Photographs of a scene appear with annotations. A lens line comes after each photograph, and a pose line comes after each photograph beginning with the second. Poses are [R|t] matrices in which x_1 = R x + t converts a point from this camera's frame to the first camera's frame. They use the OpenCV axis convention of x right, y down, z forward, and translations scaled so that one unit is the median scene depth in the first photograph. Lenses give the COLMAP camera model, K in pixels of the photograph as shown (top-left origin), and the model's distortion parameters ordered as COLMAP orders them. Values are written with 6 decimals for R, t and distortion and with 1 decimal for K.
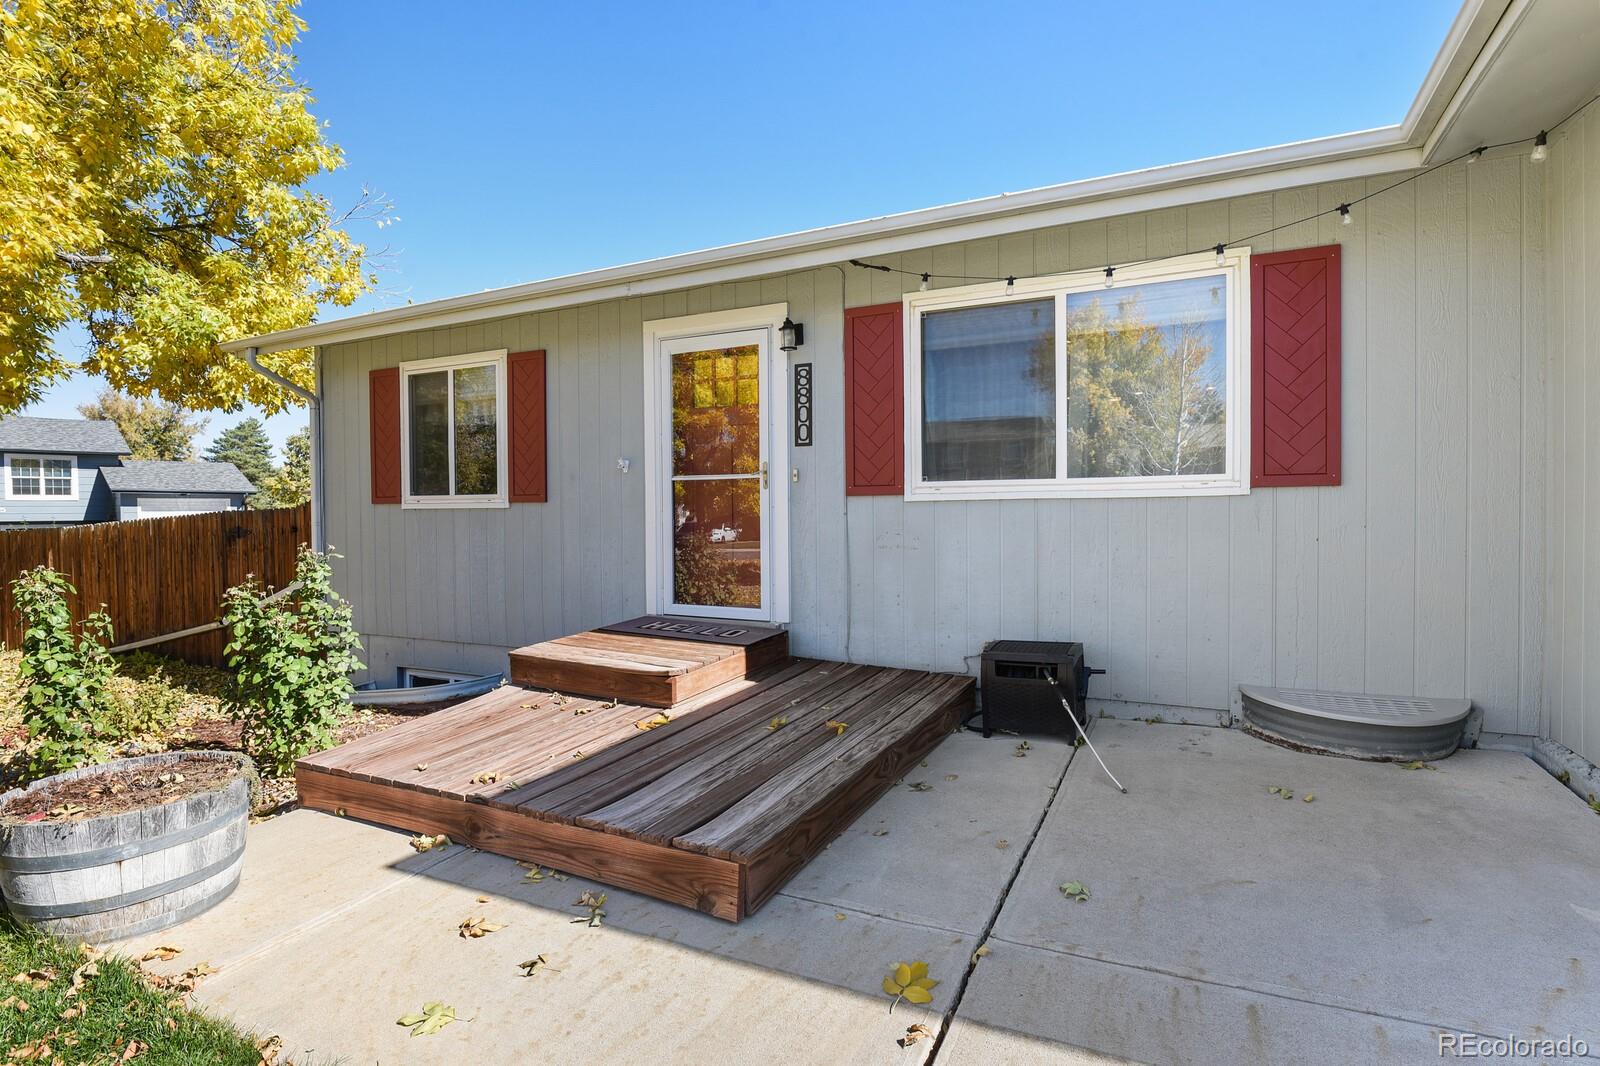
lens RADIAL K [[778.2, 0, 808.4], [0, 778.2, 528.4], [0, 0, 1]] dist [0.005300, -0.008944]
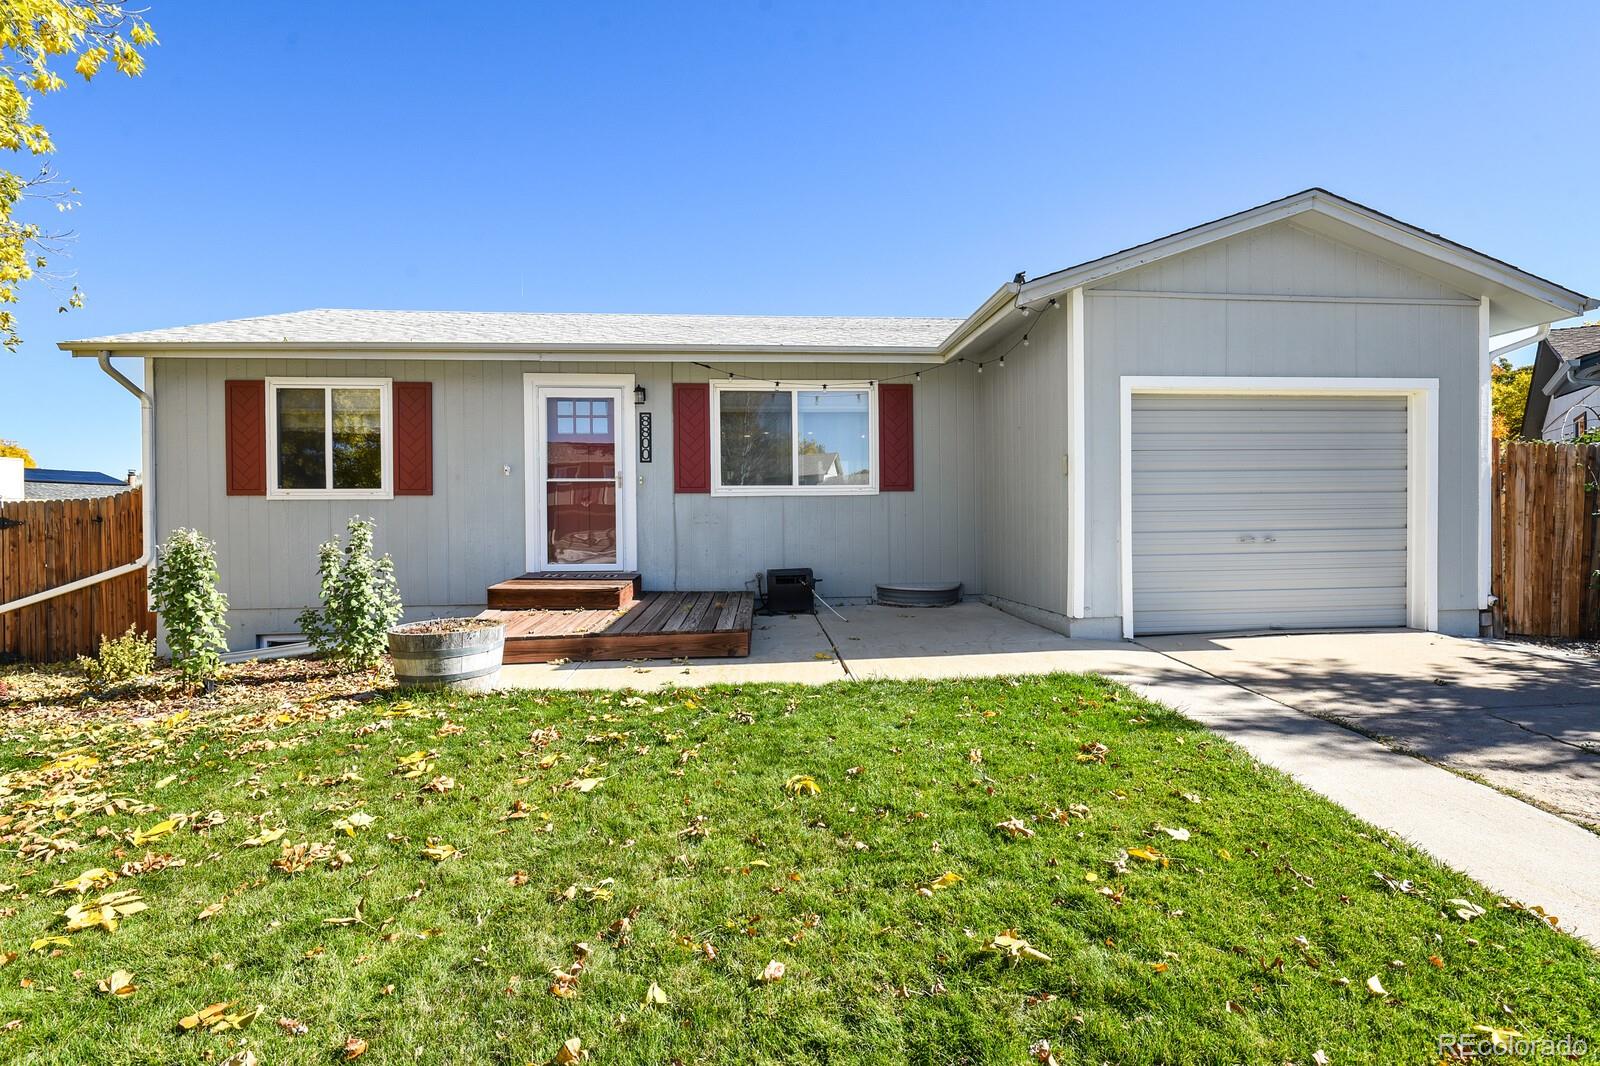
lens RADIAL K [[778.2, 0, 795.7], [0, 778.2, 534.2], [0, 0, 1]] dist [0.005300, -0.008944]
pose [[0.858086, -0.005687, 0.513475, -0.578874], [0.013427, 0.999845, -0.011364, 0.068720], [-0.513331, 0.016646, 0.858029, -0.570931]]
